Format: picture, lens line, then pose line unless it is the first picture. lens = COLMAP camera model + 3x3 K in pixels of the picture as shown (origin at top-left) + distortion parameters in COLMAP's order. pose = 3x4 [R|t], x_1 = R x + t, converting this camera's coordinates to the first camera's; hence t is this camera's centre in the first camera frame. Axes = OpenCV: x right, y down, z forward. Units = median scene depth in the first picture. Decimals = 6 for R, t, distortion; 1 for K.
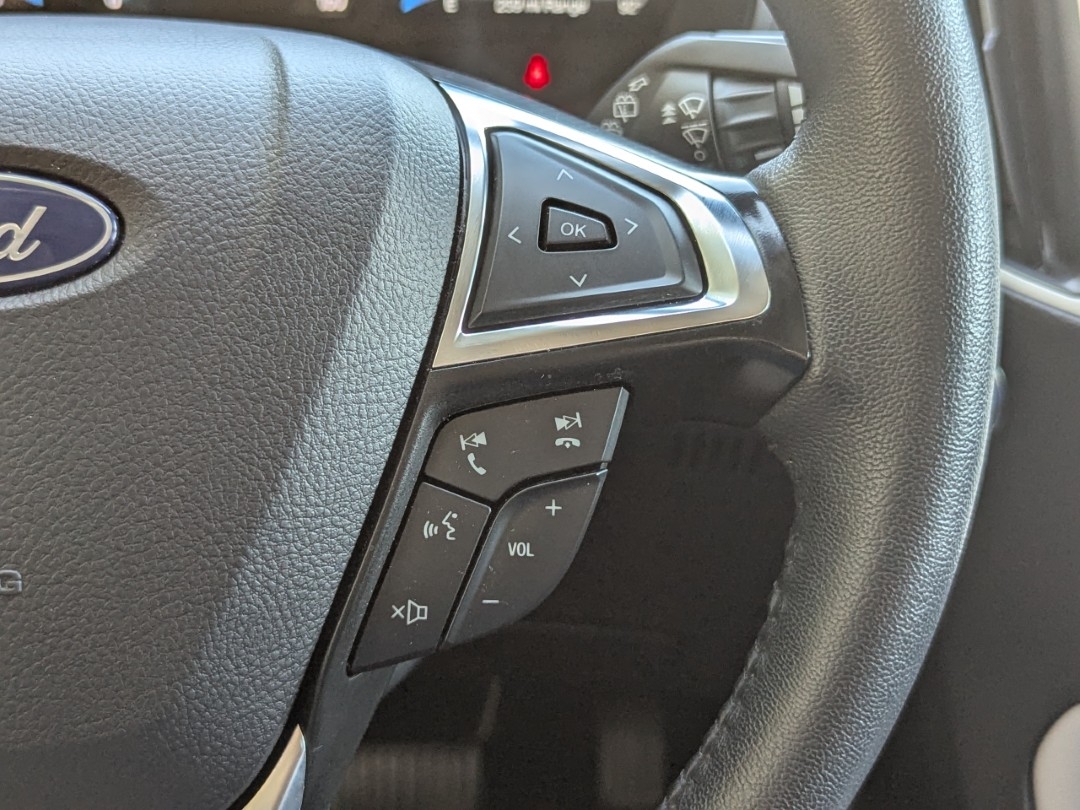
lens RADIAL K [[1514.4, 0, 540.0], [0, 1514.4, 405.0], [0, 0, 1]] dist [0.174969, -0.723542]
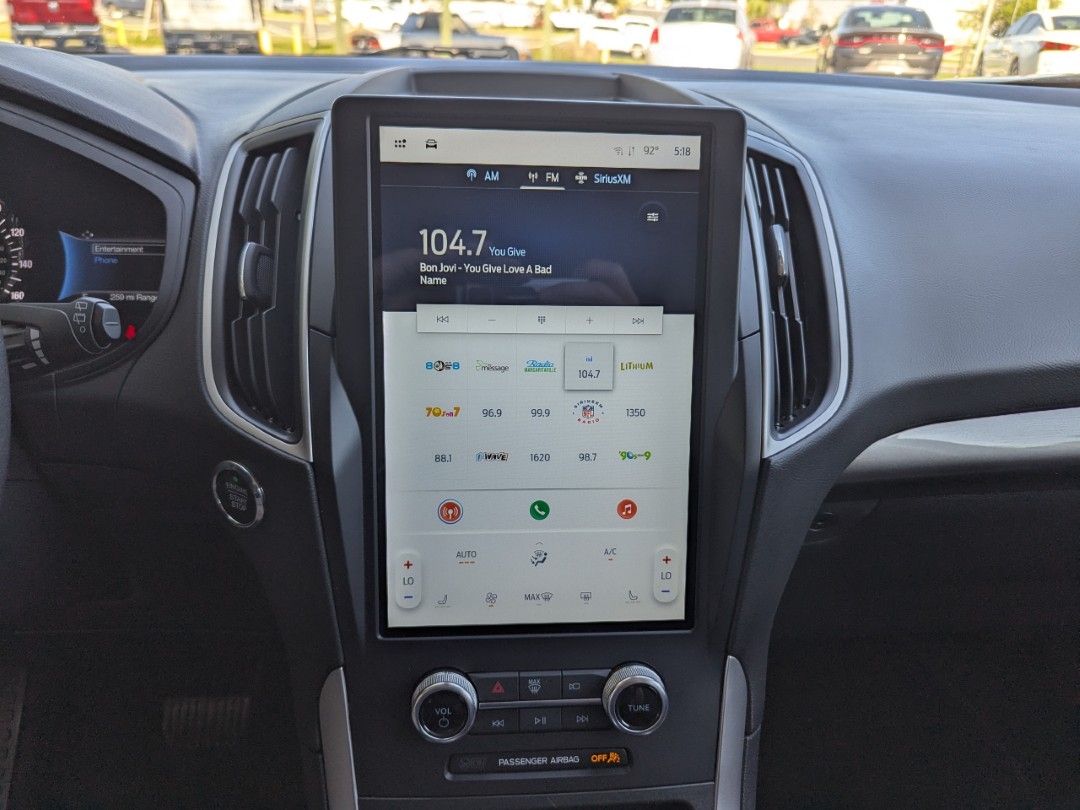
lens RADIAL K [[763.9, 0, 547.9], [0, 763.9, 397.4], [0, 0, 1]] dist [0.037798, -0.044072]
pose [[0.998205, -0.012496, 0.058567, 0.909165], [0.020827, 0.989377, -0.143871, 0.018157], [-0.056147, 0.144833, 0.987862, 0.098017]]
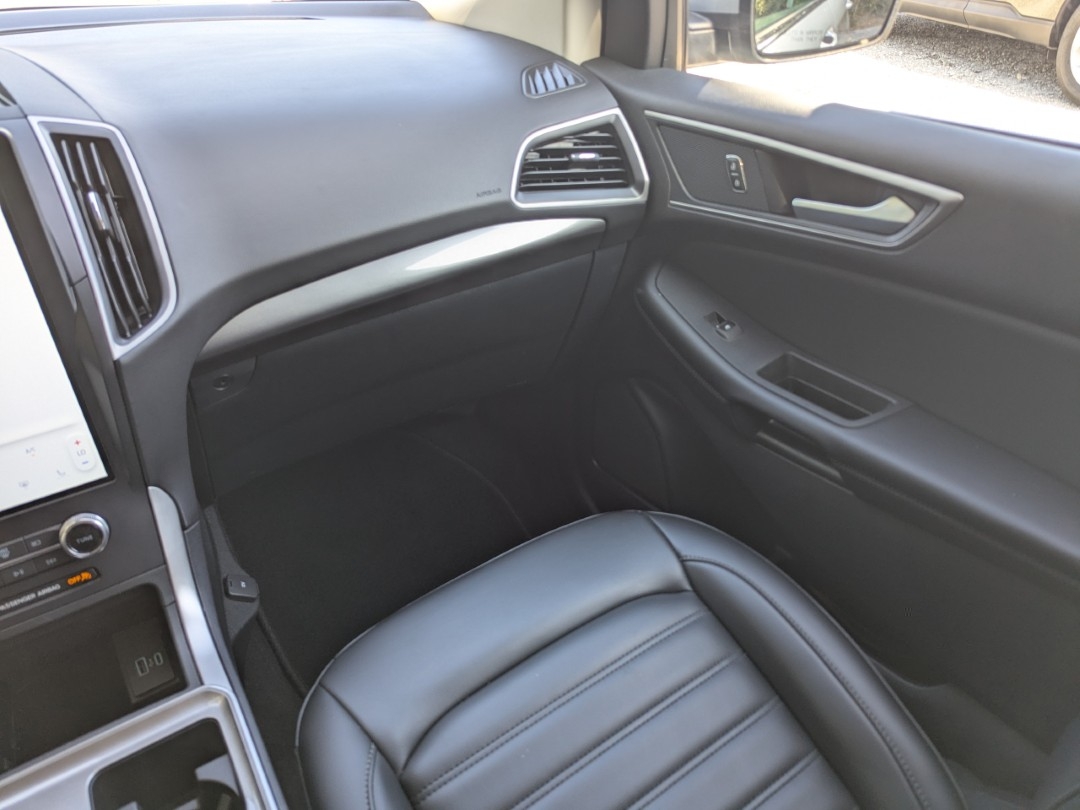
lens RADIAL K [[758.0, 0, 547.7], [0, 758.0, 402.3], [0, 0, 1]] dist [0.050204, -0.052512]
pose [[0.838760, -0.321960, 0.439116, 1.434128], [0.308224, 0.945553, 0.104538, 0.200456], [-0.448864, 0.047663, 0.892328, -0.985805]]
